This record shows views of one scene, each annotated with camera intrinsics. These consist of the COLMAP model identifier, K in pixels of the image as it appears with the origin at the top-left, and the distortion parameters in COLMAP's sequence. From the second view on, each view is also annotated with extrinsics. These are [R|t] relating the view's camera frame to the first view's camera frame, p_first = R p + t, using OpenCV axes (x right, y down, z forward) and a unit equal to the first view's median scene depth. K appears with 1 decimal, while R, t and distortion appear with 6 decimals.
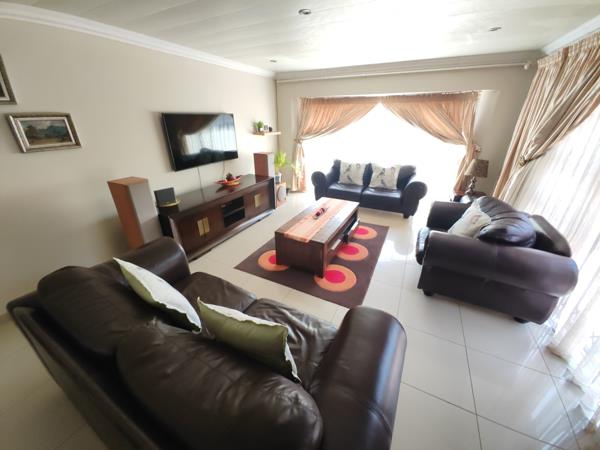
lens RADIAL K [[233.1, 0, 297.3], [0, 233.1, 220.6], [0, 0, 1]] dist [-0.001914, -0.000451]
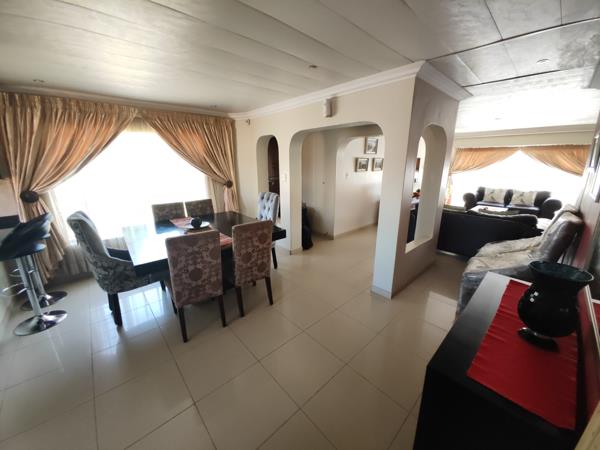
lens RADIAL K [[233.1, 0, 301.3], [0, 233.1, 223.4], [0, 0, 1]] dist [-0.001914, -0.000451]
pose [[0.947288, 0.091075, -0.307164, -0.473524], [-0.139425, 0.980386, -0.139295, 0.360409], [0.288454, 0.174779, 0.941407, -0.735015]]
